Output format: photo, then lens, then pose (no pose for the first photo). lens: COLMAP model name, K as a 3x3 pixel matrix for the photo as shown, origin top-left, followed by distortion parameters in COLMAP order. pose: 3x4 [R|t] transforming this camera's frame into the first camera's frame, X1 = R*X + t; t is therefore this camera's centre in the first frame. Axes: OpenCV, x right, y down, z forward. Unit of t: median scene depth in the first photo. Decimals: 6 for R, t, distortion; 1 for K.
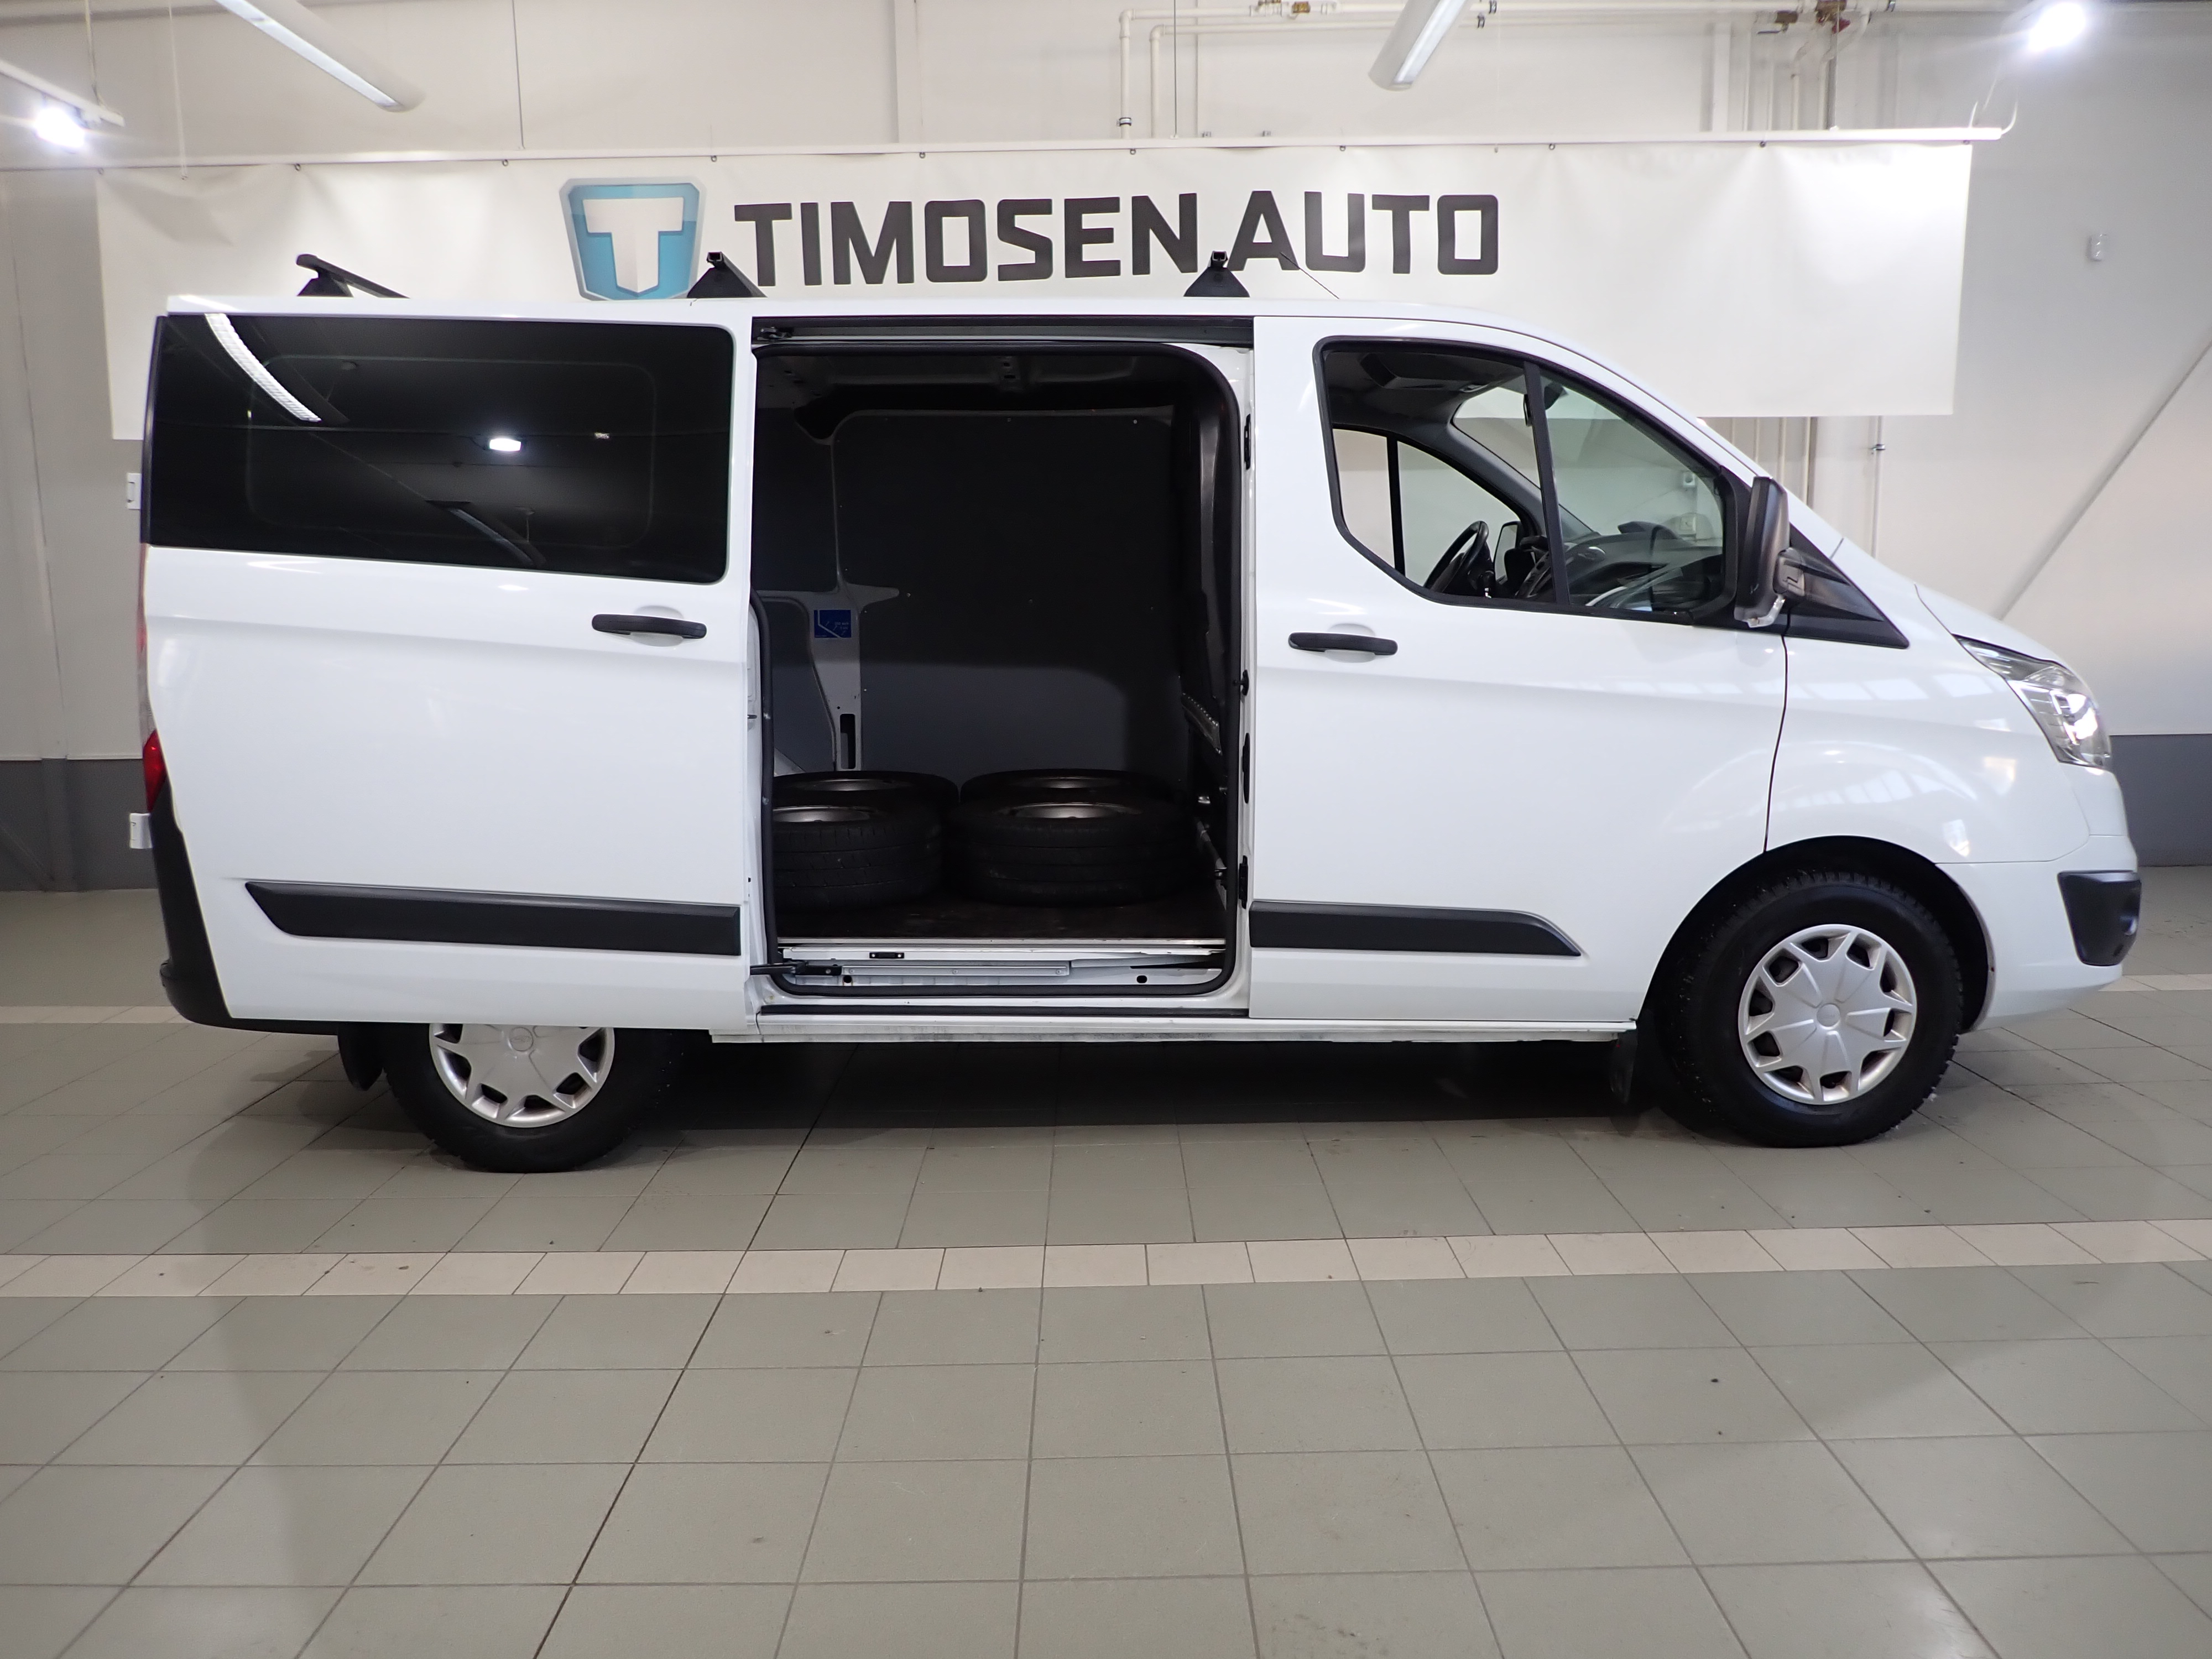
lens RADIAL K [[1622.1, 0, 1093.3], [0, 1622.1, 834.6], [0, 0, 1]] dist [-0.008890, -0.008600]
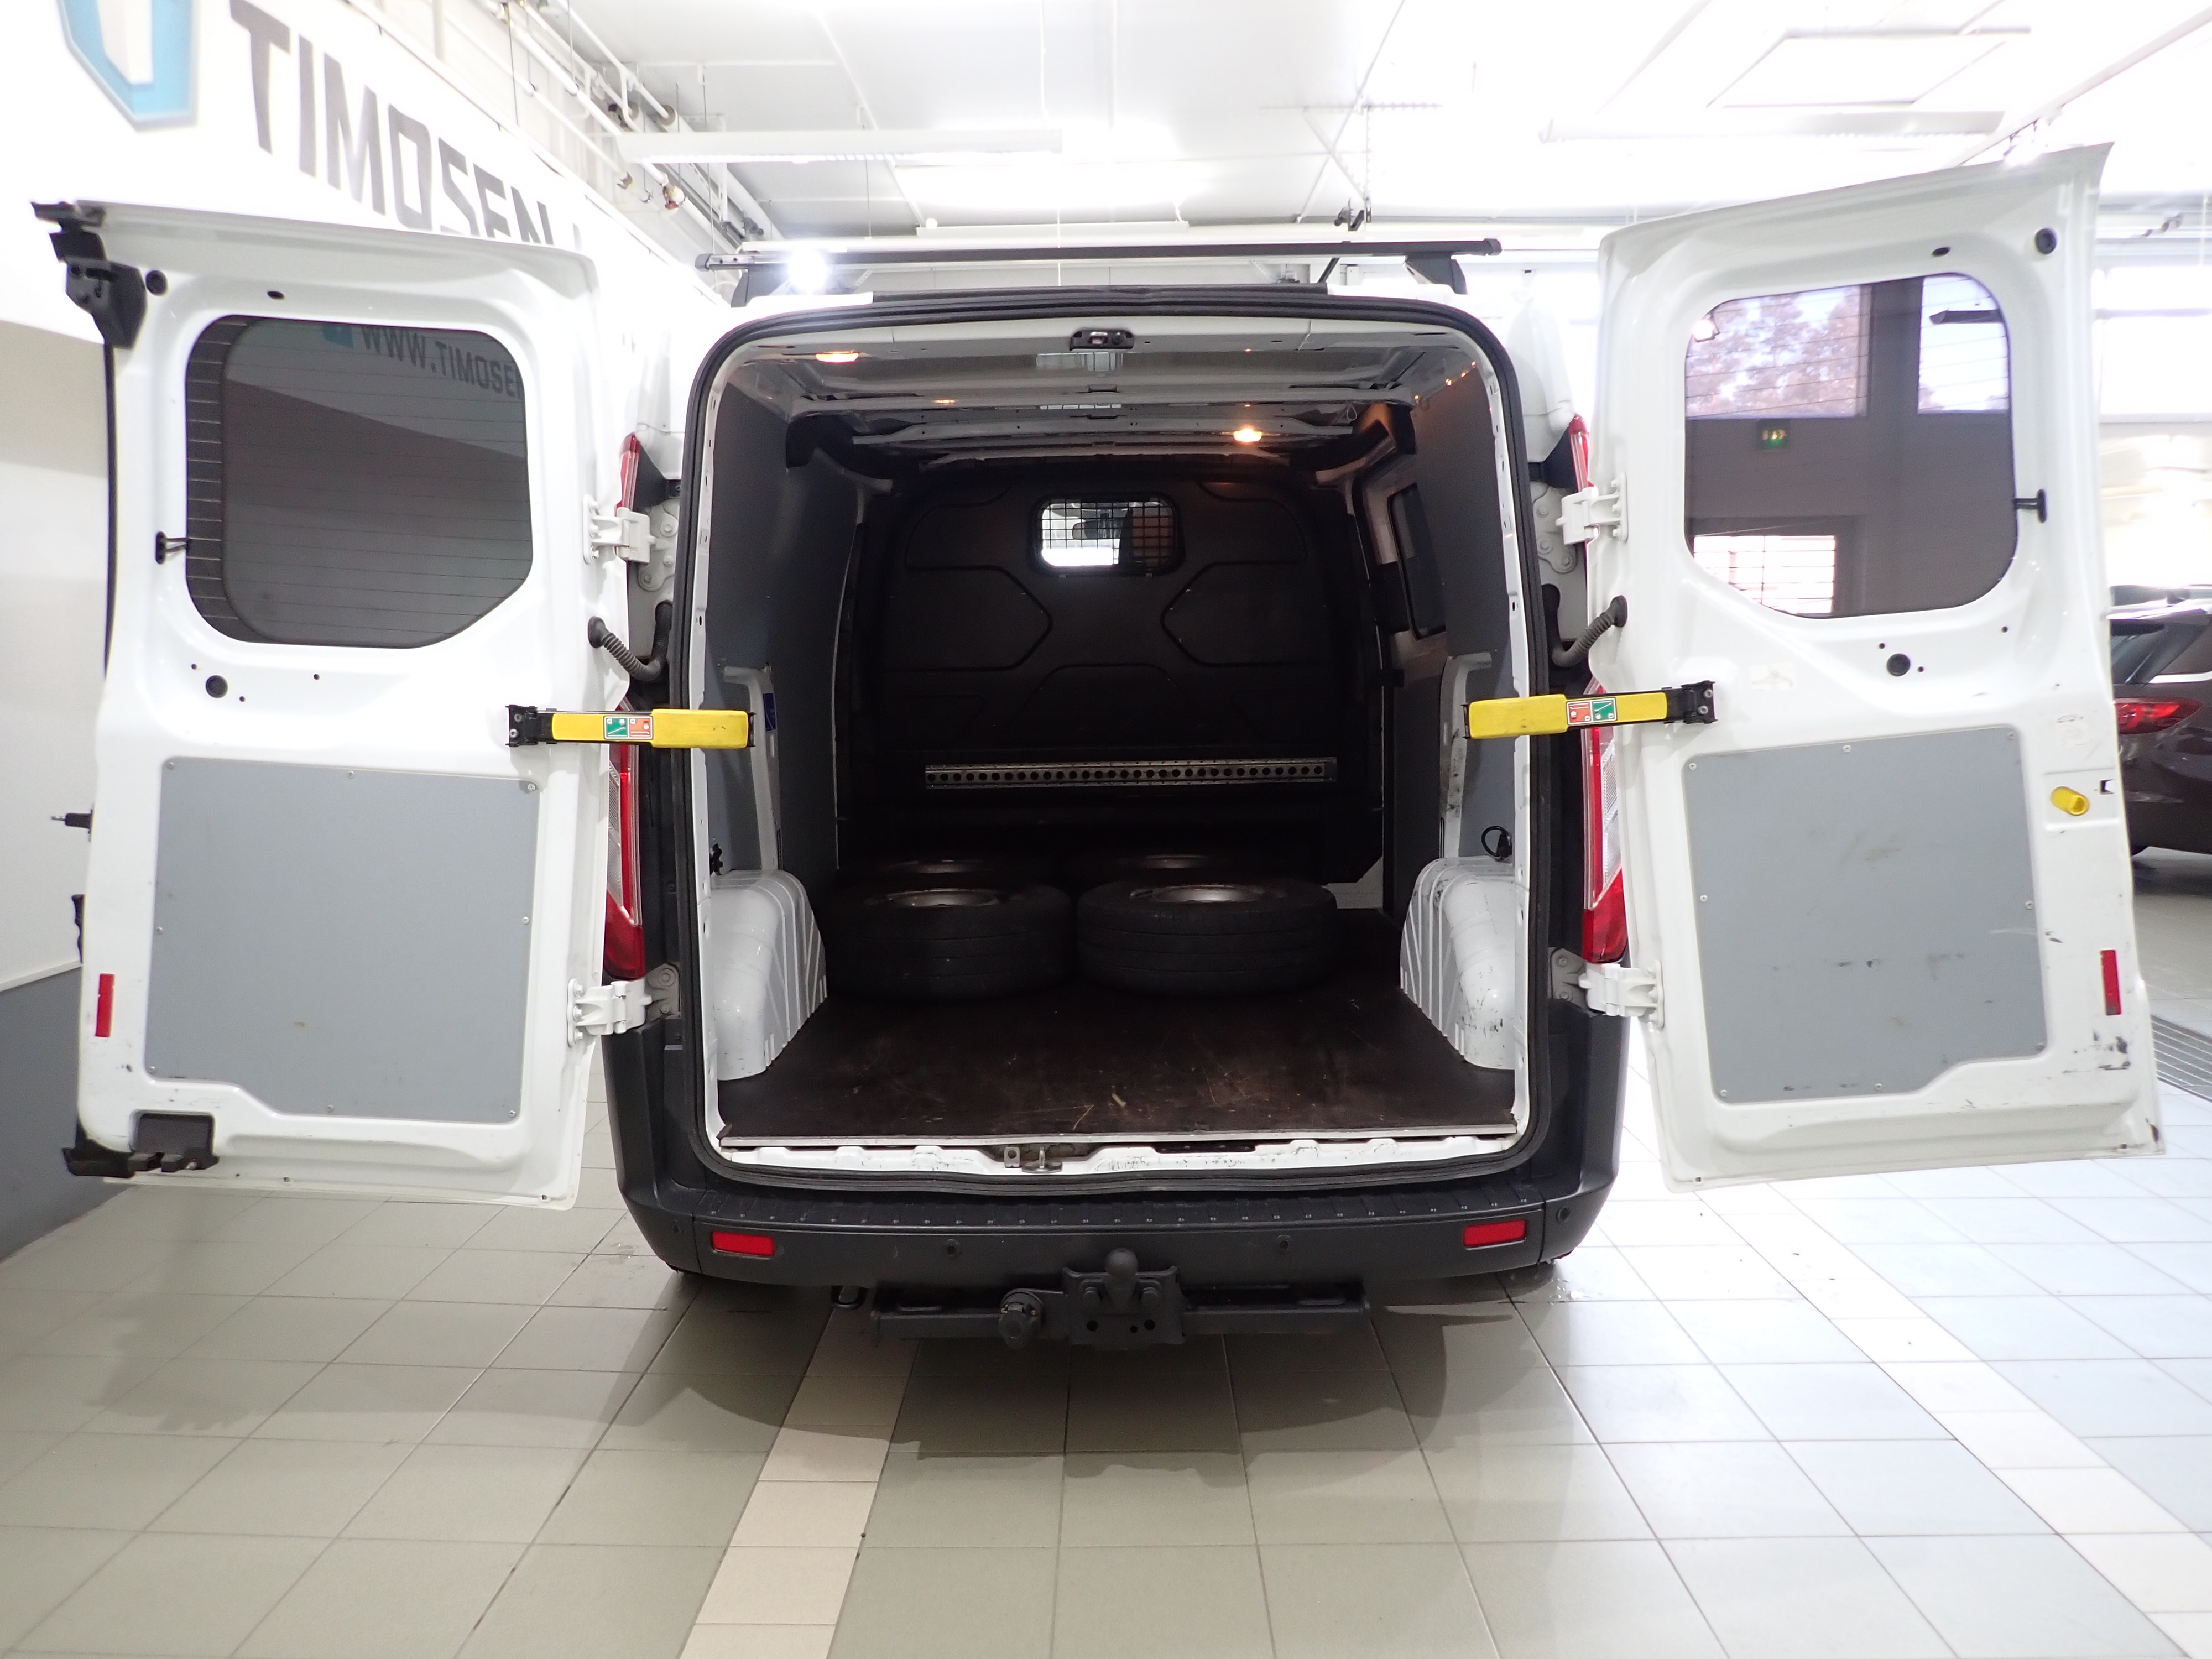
lens RADIAL K [[1622.1, 0, 1102.7], [0, 1622.1, 828.0], [0, 0, 1]] dist [-0.008890, -0.008600]
pose [[0.018746, -0.099974, 0.994813, -1.214621], [0.161881, 0.982164, 0.095653, -0.165532], [-0.986632, 0.159248, 0.034596, 1.108730]]
